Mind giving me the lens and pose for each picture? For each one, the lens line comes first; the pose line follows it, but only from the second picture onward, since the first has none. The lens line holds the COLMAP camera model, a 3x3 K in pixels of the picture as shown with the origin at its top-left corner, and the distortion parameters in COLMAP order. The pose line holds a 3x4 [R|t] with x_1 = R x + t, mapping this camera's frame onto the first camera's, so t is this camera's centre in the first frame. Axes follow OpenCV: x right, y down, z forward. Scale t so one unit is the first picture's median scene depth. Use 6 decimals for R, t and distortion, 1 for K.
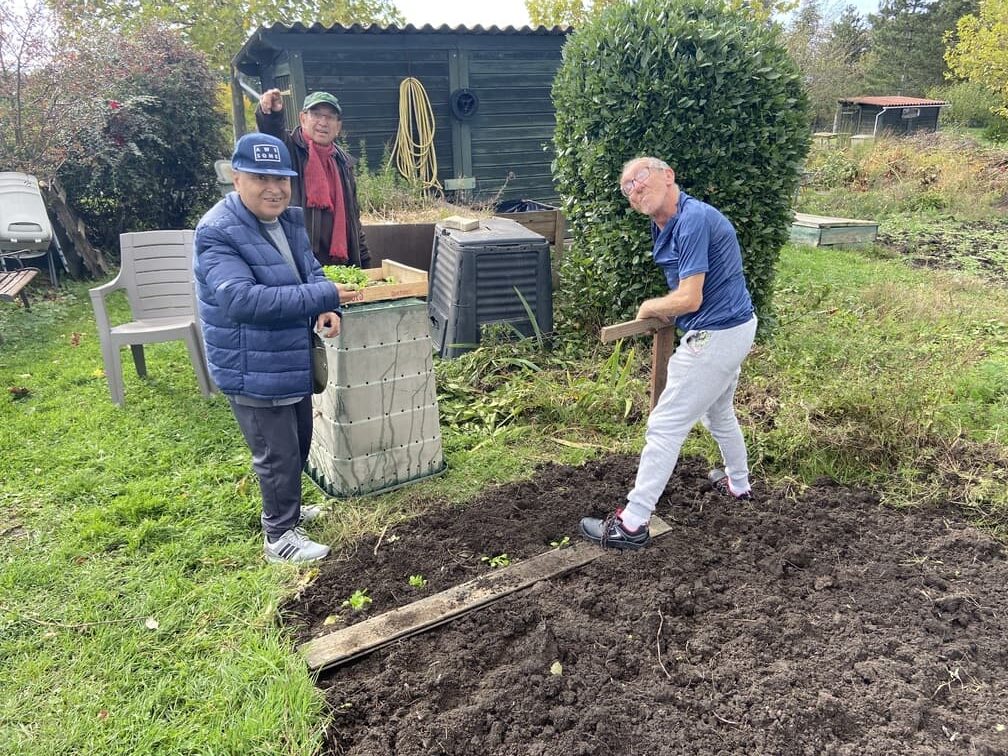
lens RADIAL K [[752.6, 0, 509.0], [0, 752.6, 376.4], [0, 0, 1]] dist [0.129289, -0.147279]
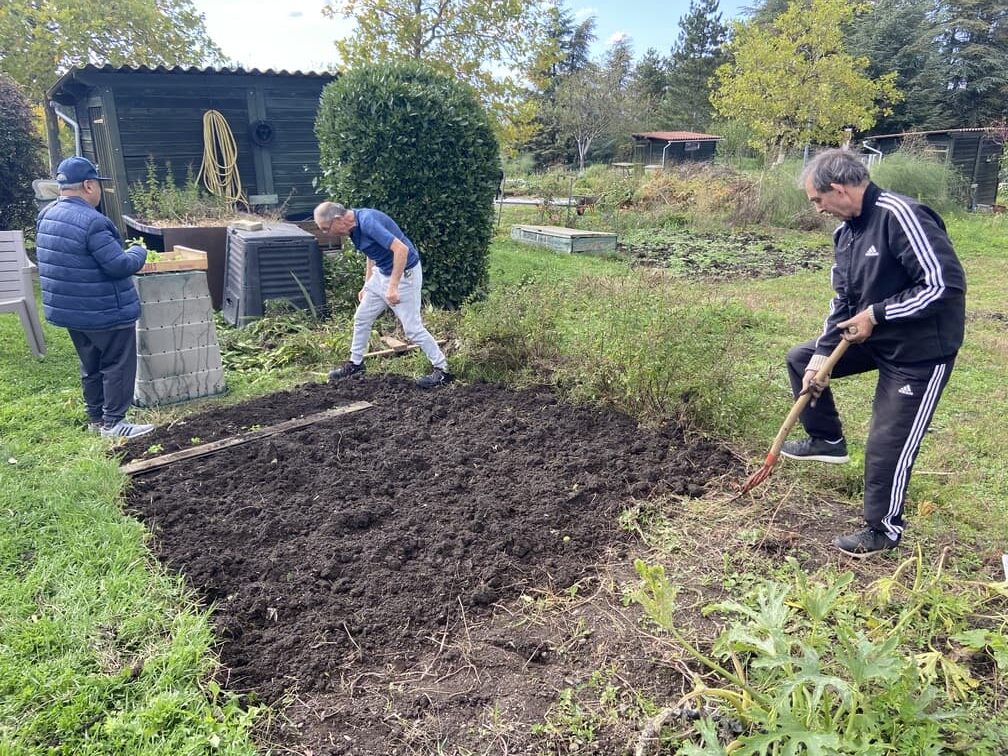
lens RADIAL K [[752.6, 0, 509.0], [0, 752.6, 376.4], [0, 0, 1]] dist [0.129289, -0.147279]
pose [[0.981337, -0.045734, 0.186776, 0.125772], [0.051532, 0.998325, -0.026304, 0.119565], [-0.185260, 0.035438, 0.982050, -0.380321]]
